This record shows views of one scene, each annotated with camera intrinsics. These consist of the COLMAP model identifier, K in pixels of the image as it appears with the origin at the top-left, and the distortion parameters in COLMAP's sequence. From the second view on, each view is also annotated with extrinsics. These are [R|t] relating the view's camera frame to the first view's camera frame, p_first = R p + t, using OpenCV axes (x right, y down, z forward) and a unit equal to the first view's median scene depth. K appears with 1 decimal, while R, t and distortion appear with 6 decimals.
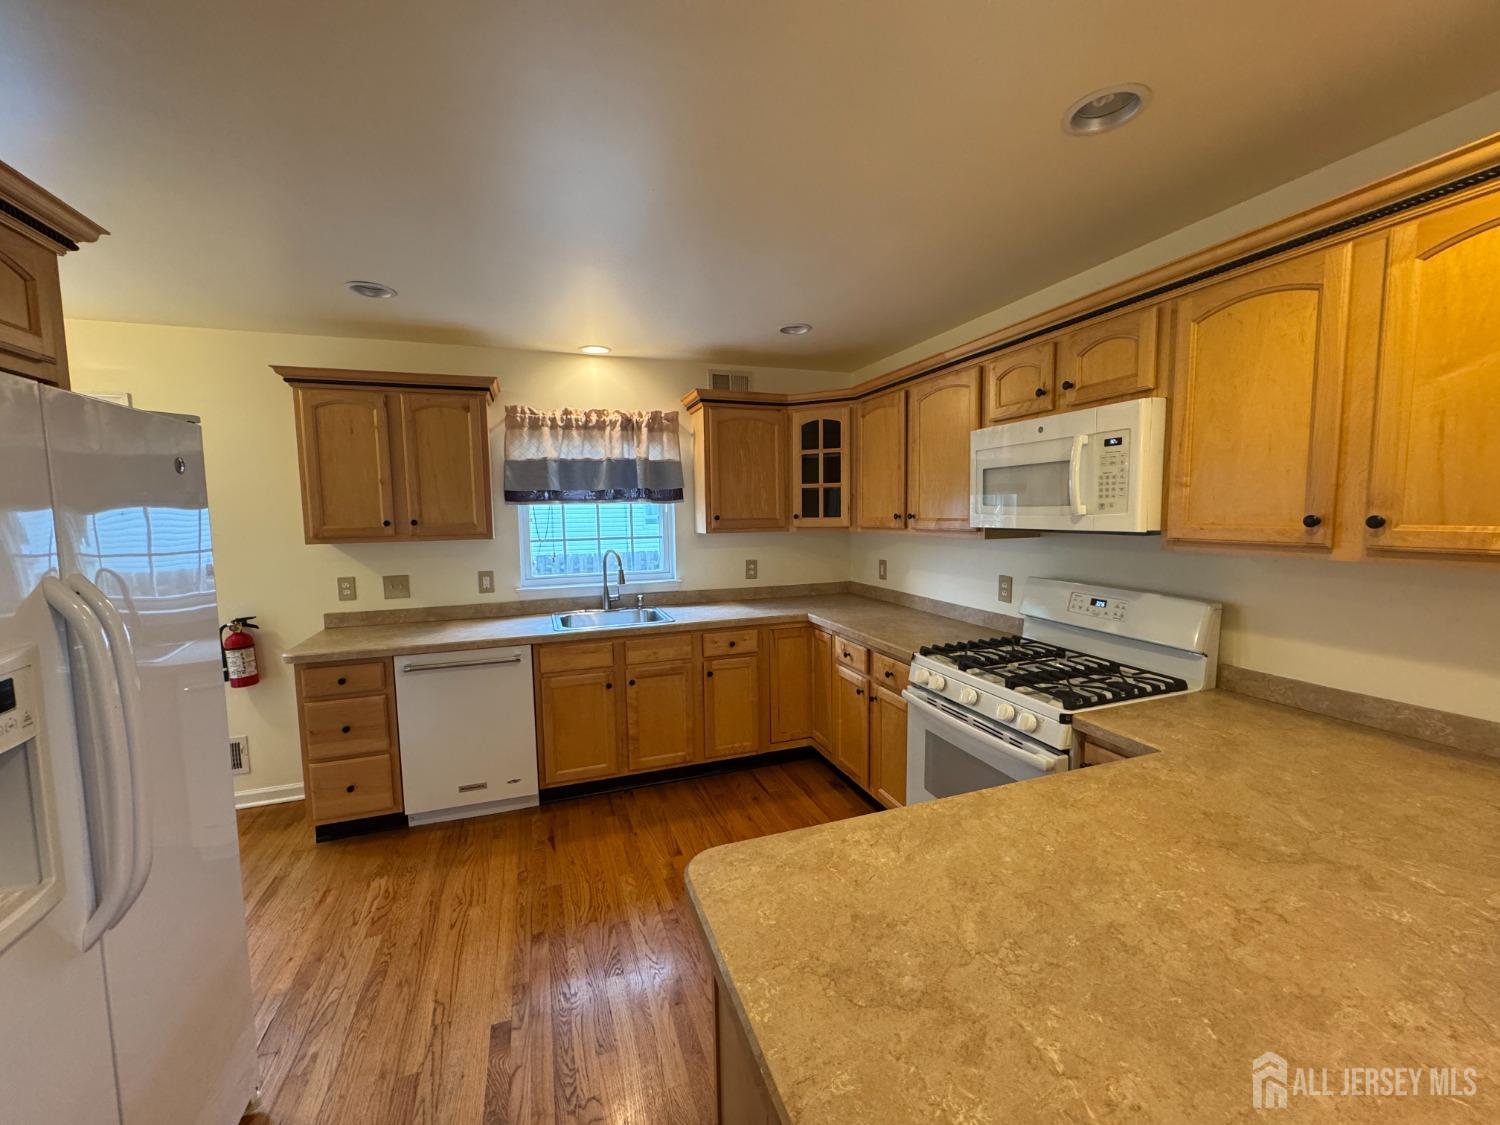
lens RADIAL K [[604.8, 0, 750.0], [0, 604.8, 562.5], [0, 0, 1]] dist [-0.001035, -0.000189]
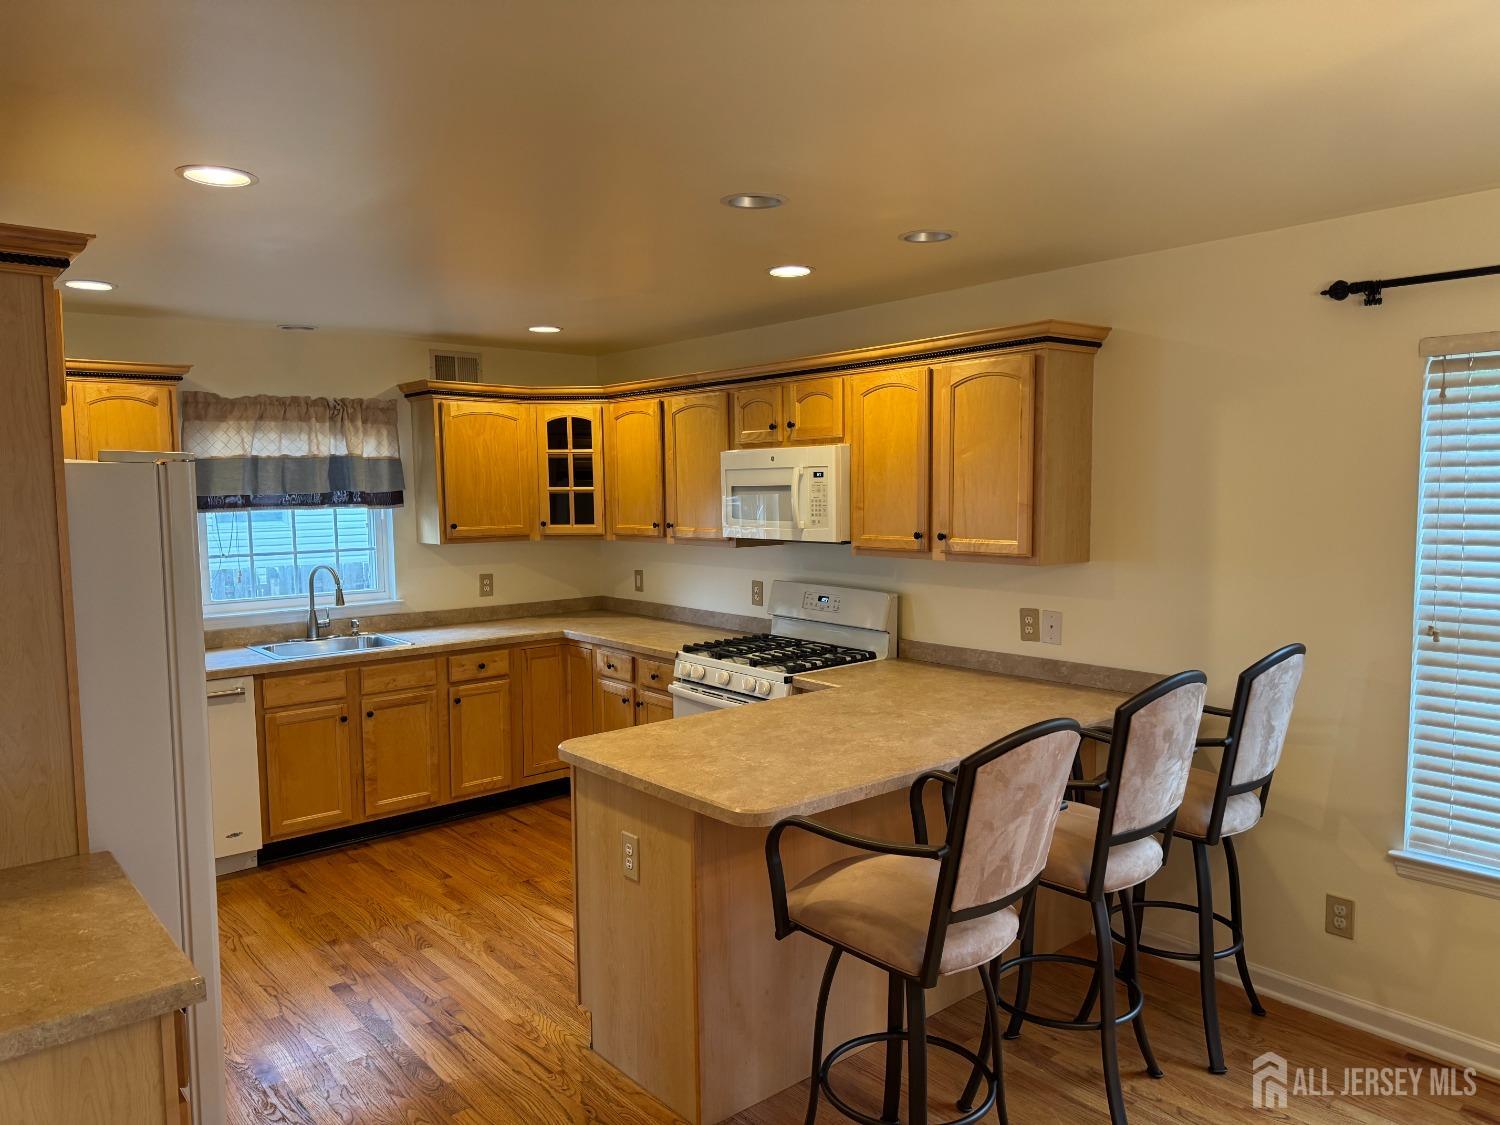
lens RADIAL K [[1066.2, 0, 750.0], [0, 1066.2, 562.5], [0, 0, 1]] dist [0.042569, -0.046312]
pose [[0.939486, -0.021917, 0.341887, -0.205703], [0.028049, 0.999522, -0.012999, 0.012245], [-0.341438, 0.021802, 0.939651, -0.678461]]
